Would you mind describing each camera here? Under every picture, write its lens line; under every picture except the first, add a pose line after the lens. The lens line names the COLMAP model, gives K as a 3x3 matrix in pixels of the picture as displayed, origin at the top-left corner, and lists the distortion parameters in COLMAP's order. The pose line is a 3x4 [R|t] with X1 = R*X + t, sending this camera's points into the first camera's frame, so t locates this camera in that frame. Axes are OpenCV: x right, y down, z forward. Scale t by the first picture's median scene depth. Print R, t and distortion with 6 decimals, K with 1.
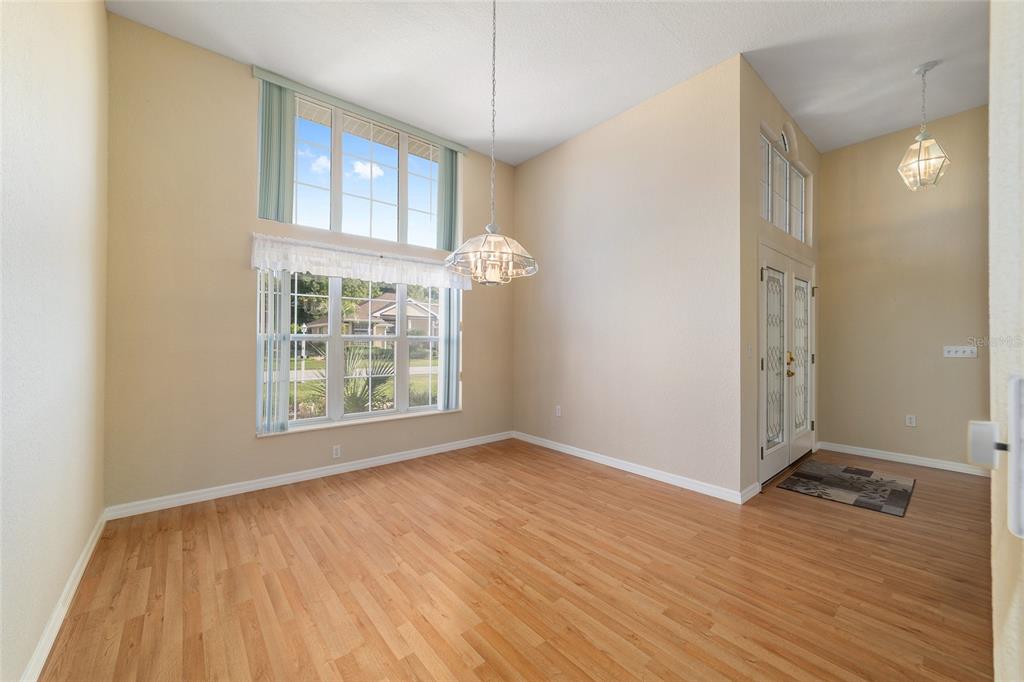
lens RADIAL K [[388.0, 0, 508.8], [0, 388.0, 339.8], [0, 0, 1]] dist [-0.024583, 0.011078]
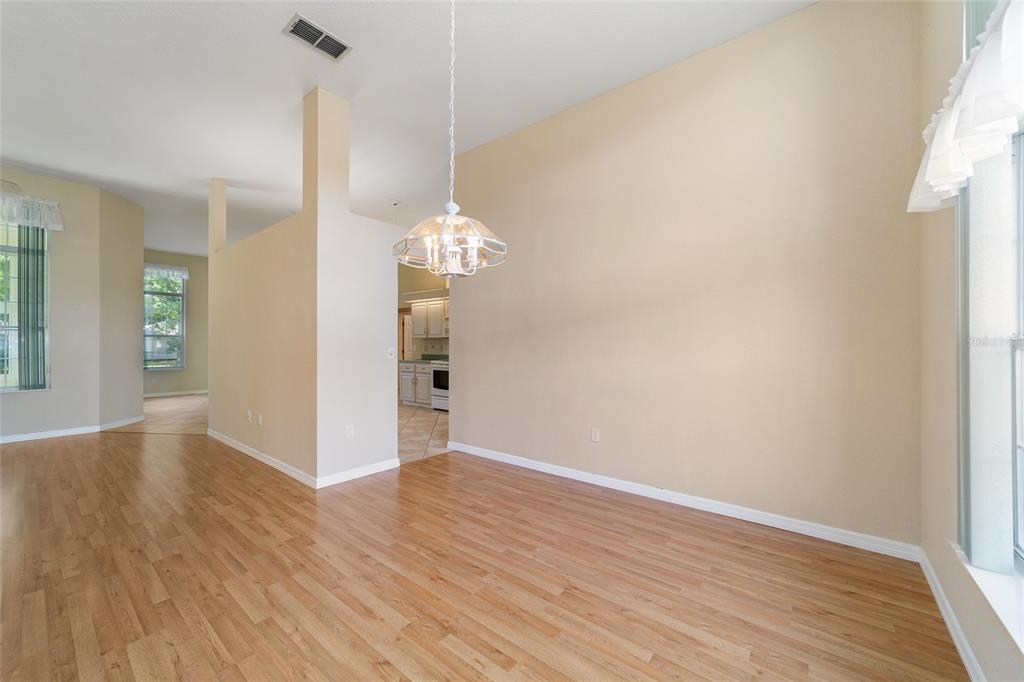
lens RADIAL K [[388.0, 0, 508.8], [0, 388.0, 339.8], [0, 0, 1]] dist [-0.024583, 0.011078]
pose [[-0.981120, -0.008059, -0.193232, -0.003483], [-0.005253, 0.999873, -0.015029, 0.002709], [0.193328, -0.013730, -0.981038, 1.980808]]
